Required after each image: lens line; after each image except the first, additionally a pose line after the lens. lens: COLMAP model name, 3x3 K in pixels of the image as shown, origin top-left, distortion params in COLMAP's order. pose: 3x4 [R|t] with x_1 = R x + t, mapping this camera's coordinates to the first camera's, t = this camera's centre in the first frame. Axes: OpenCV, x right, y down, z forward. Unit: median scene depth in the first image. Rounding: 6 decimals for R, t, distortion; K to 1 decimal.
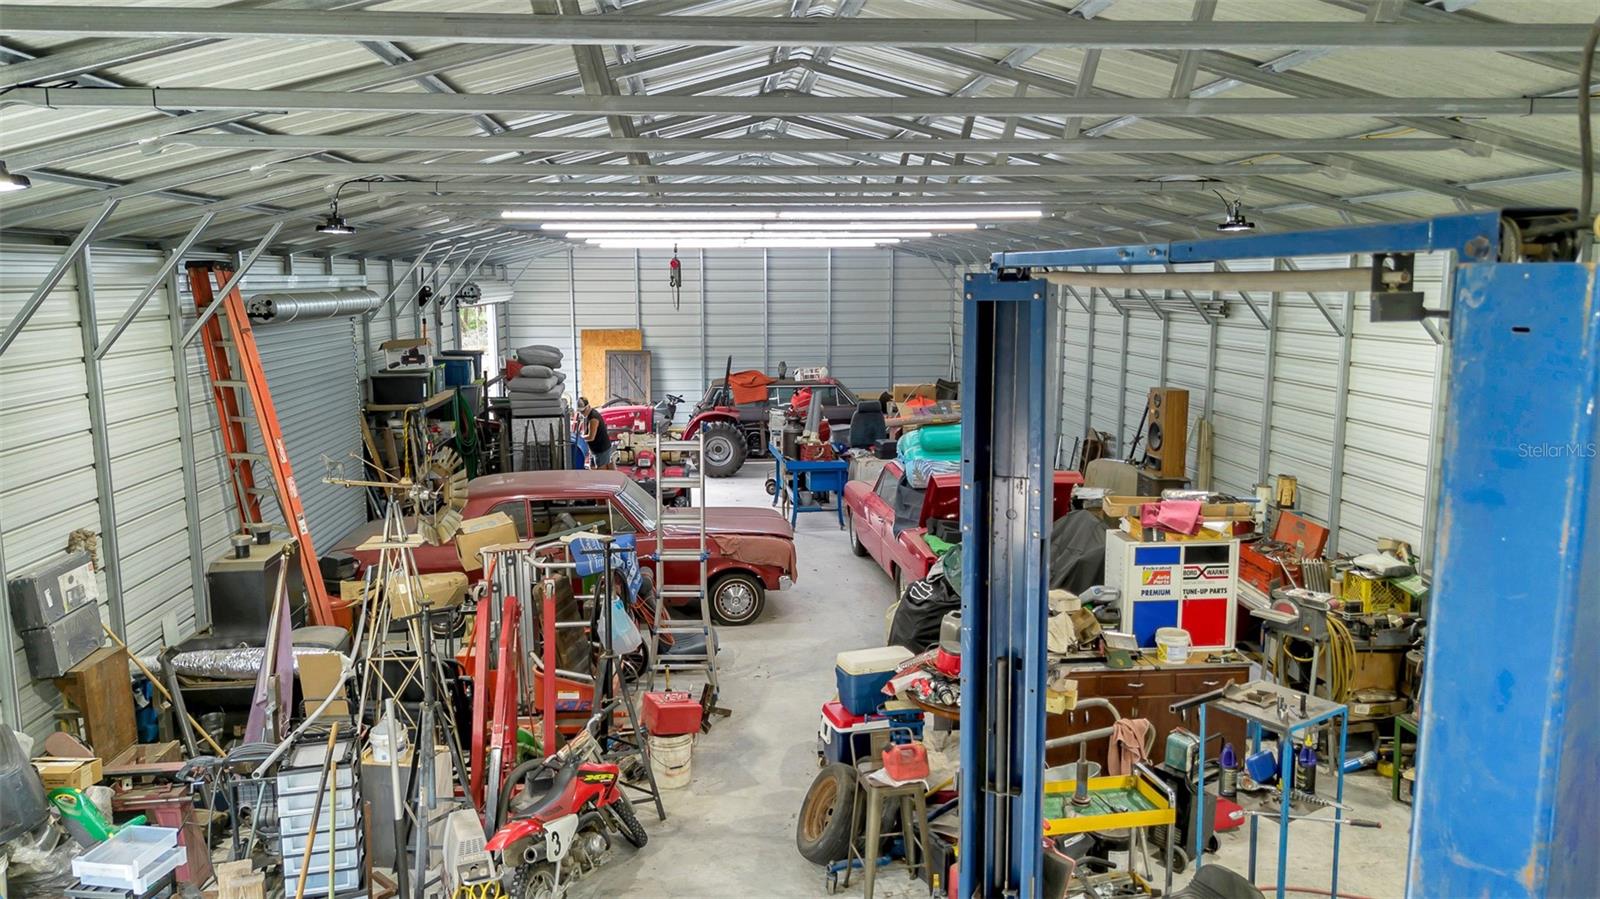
lens RADIAL K [[1120.5, 0, 803.2], [0, 1120.5, 455.9], [0, 0, 1]] dist [0.103722, -0.178975]
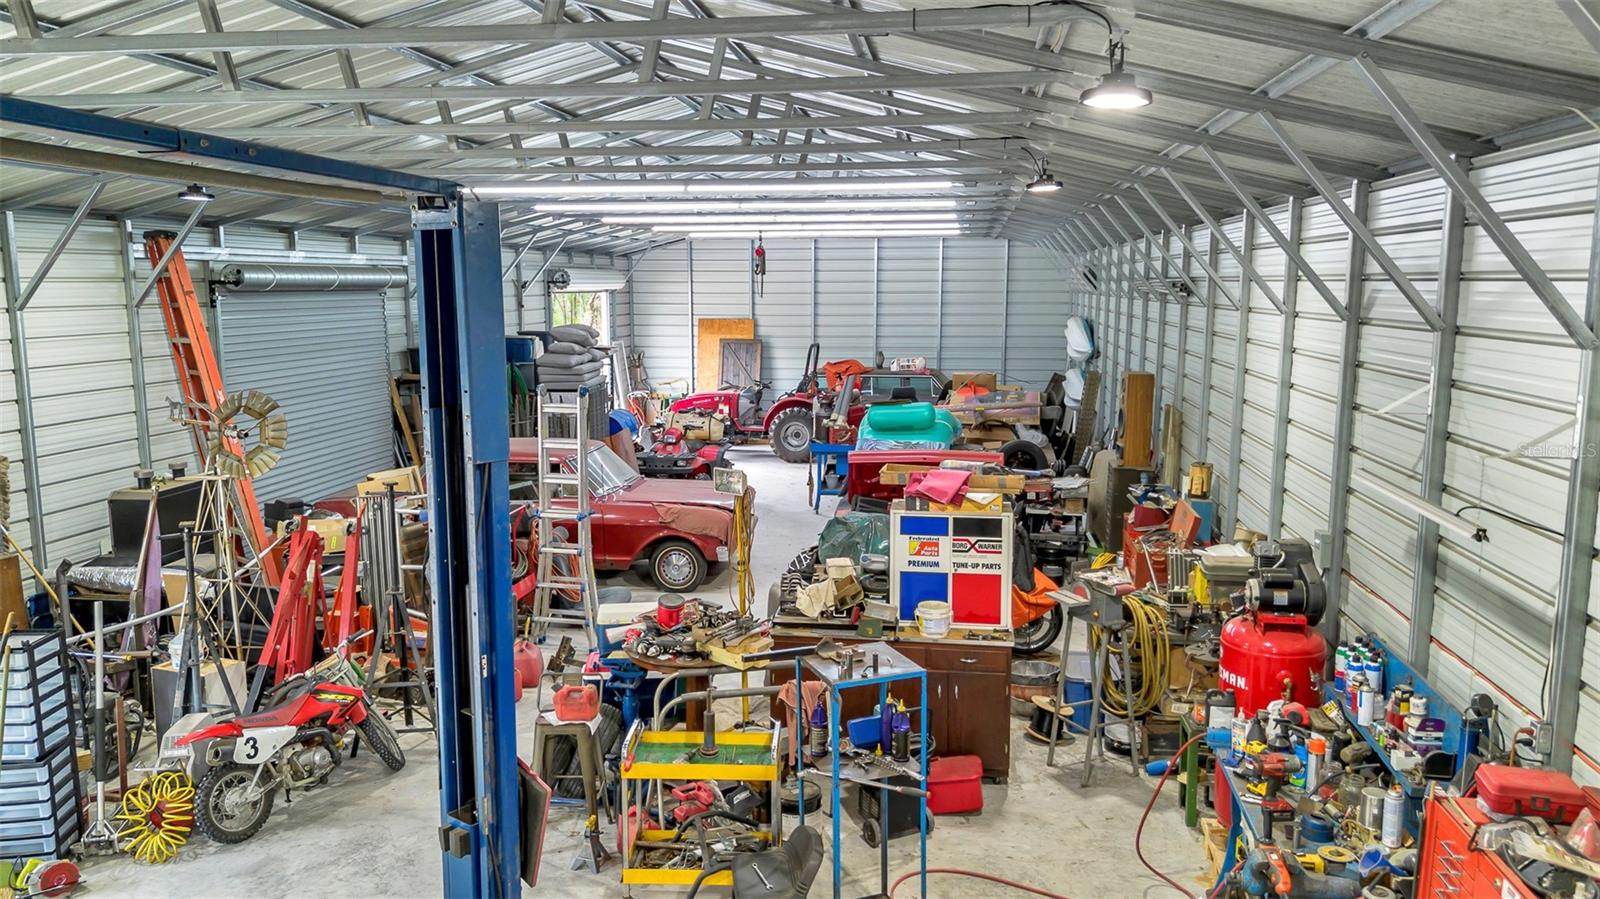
lens RADIAL K [[1120.5, 0, 803.2], [0, 1120.5, 455.9], [0, 0, 1]] dist [0.103722, -0.178975]
pose [[0.973945, 0.038223, -0.223541, 0.376094], [-0.039026, 0.999238, 0.000826, 0.028147], [0.223402, 0.007920, 0.974694, 0.035380]]
